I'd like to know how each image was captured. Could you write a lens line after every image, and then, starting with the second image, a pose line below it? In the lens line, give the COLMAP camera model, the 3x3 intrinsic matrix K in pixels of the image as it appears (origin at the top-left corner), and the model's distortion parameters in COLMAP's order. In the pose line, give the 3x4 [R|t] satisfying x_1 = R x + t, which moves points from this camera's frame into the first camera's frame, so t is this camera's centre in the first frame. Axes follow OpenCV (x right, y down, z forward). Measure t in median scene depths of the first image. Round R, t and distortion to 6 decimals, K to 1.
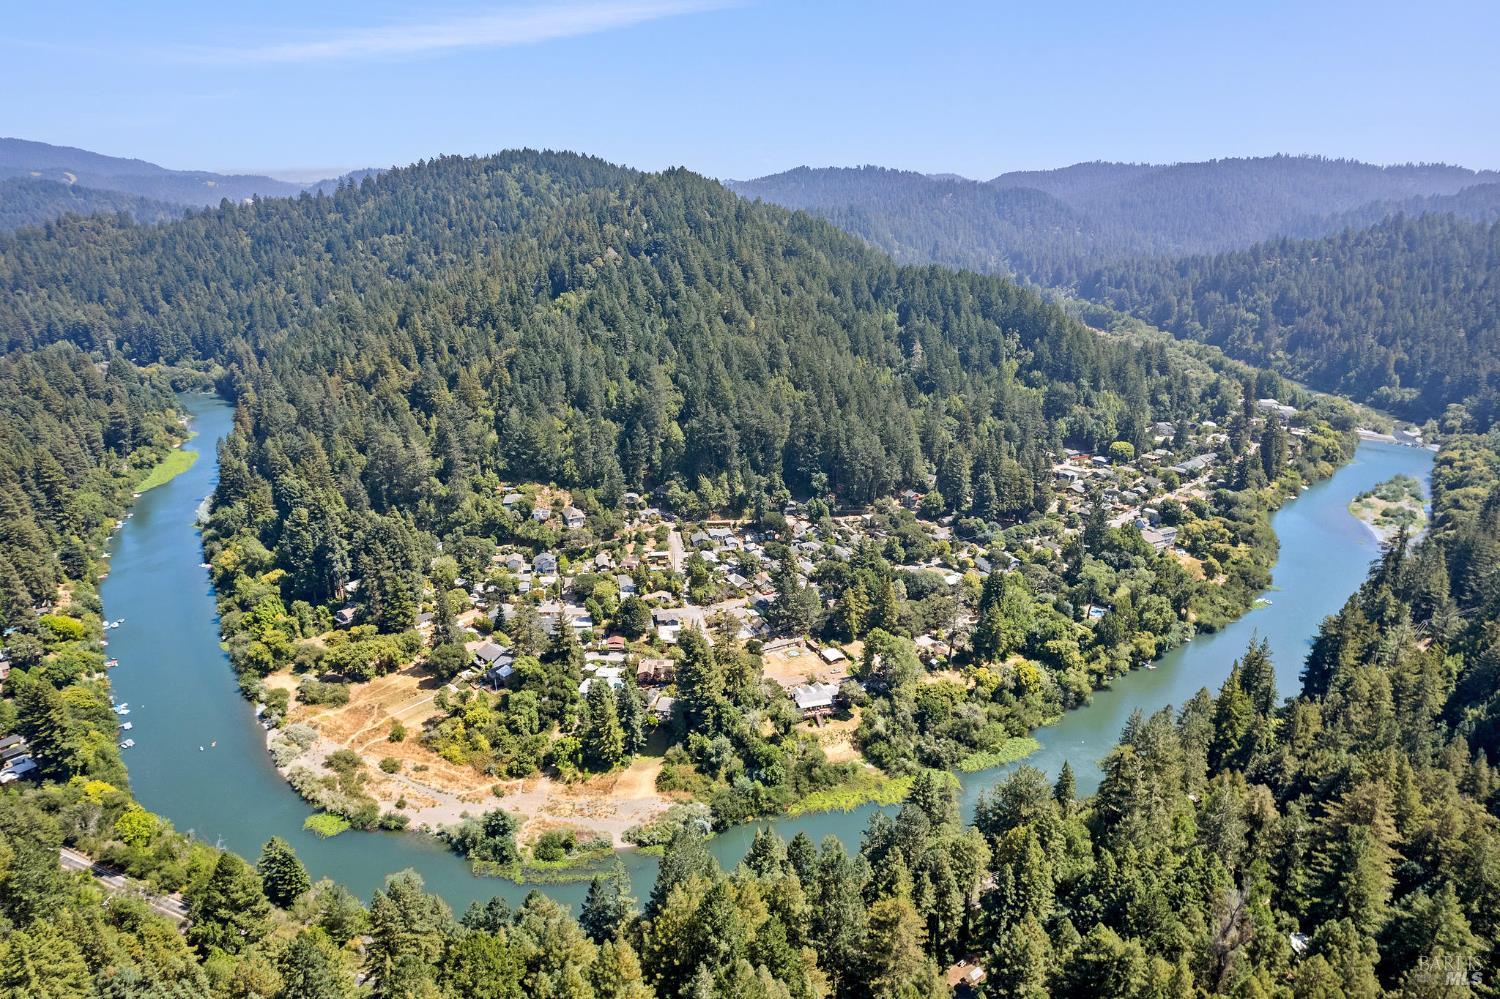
lens RADIAL K [[947.0, 0, 741.9], [0, 947.0, 484.3], [0, 0, 1]] dist [-0.073064, 0.065313]
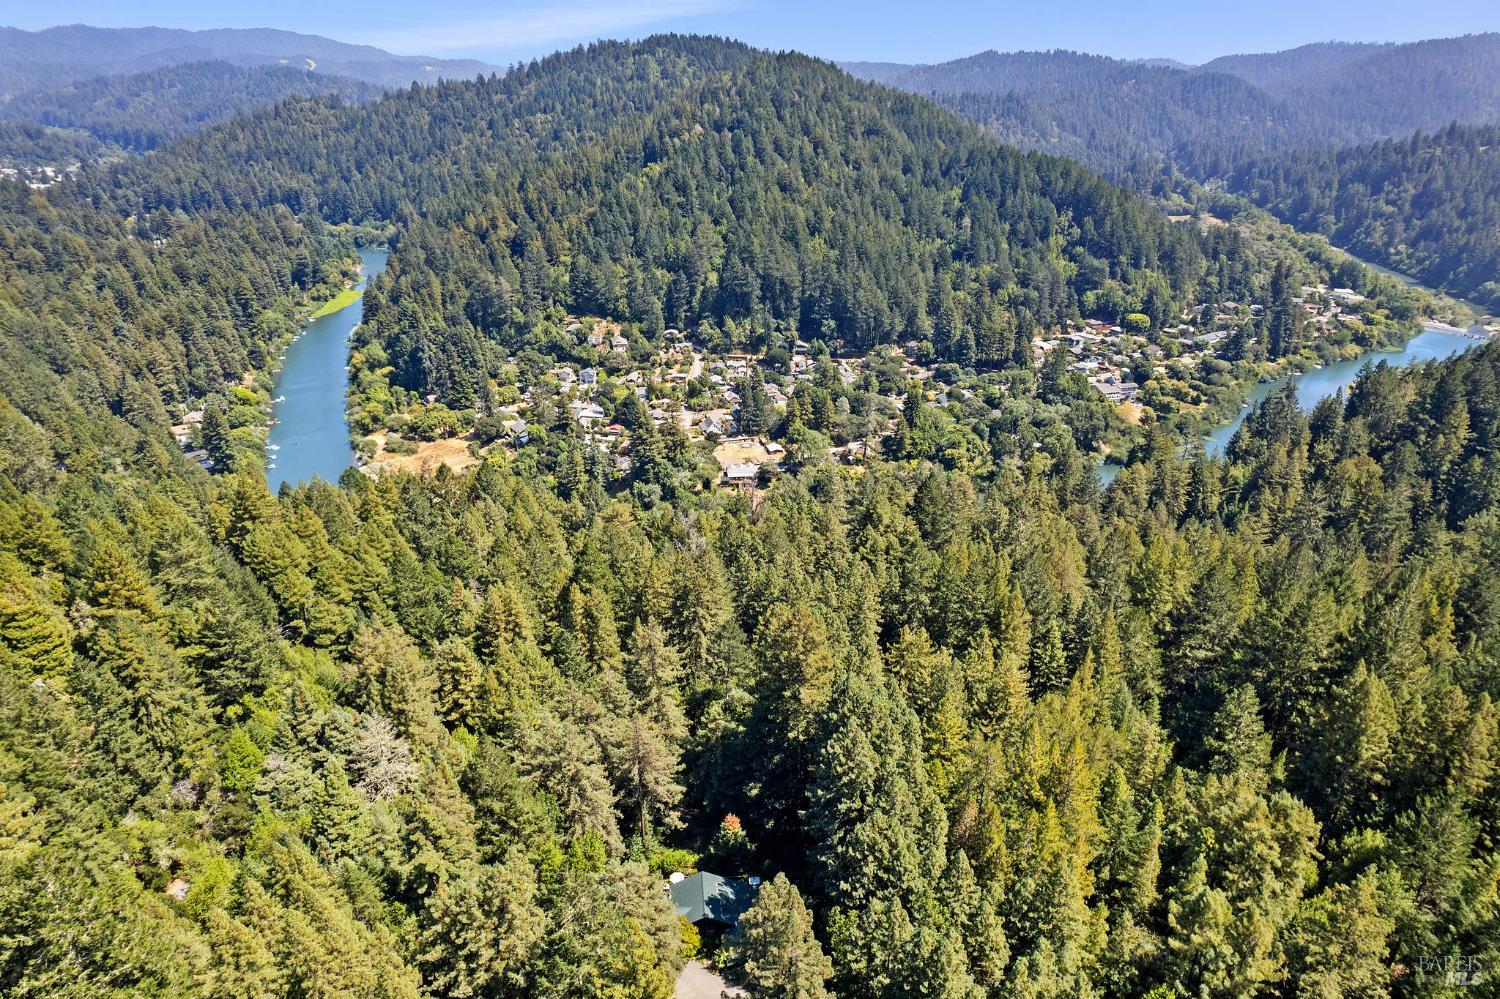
lens RADIAL K [[947.0, 0, 741.9], [0, 947.0, 484.3], [0, 0, 1]] dist [-0.073064, 0.065313]
pose [[0.978635, 0.080145, -0.189341, 0.217405], [-0.059240, 0.991759, 0.113602, 0.064160], [0.196886, -0.099958, 0.975318, -0.181639]]
